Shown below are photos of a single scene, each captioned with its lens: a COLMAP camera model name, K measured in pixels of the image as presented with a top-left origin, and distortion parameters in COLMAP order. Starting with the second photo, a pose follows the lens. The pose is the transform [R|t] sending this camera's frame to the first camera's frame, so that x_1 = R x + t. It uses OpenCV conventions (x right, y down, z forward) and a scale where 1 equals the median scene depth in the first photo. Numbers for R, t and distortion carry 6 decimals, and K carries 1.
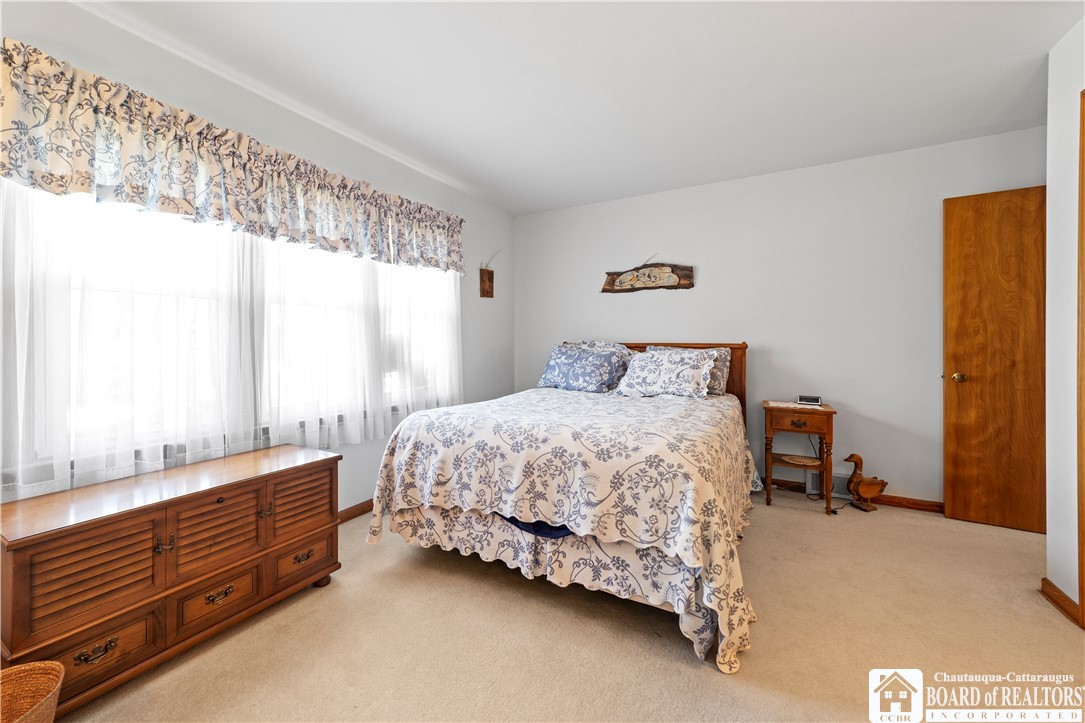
lens RADIAL K [[421.3, 0, 532.3], [0, 421.3, 341.5], [0, 0, 1]] dist [-0.016302, 0.007278]
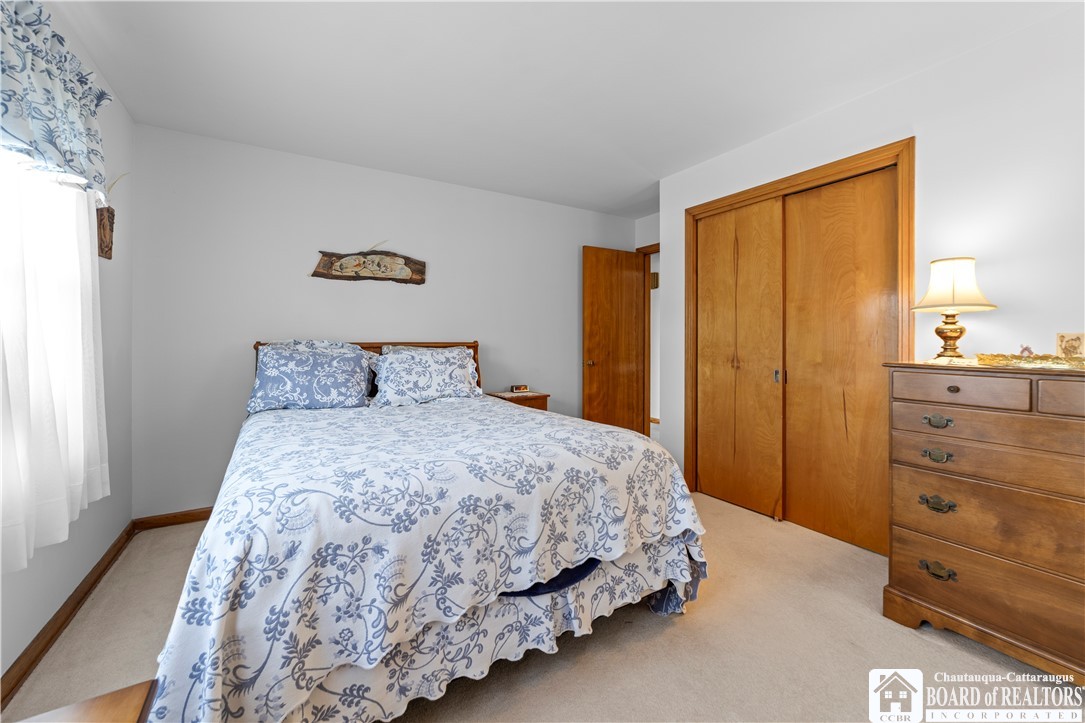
lens RADIAL K [[421.3, 0, 528.9], [0, 421.3, 340.8], [0, 0, 1]] dist [-0.016302, 0.007278]
pose [[0.499320, -0.003223, 0.866412, -0.575700], [0.002118, 0.999995, 0.002500, -0.001997], [-0.866415, 0.000587, 0.499324, 0.553137]]
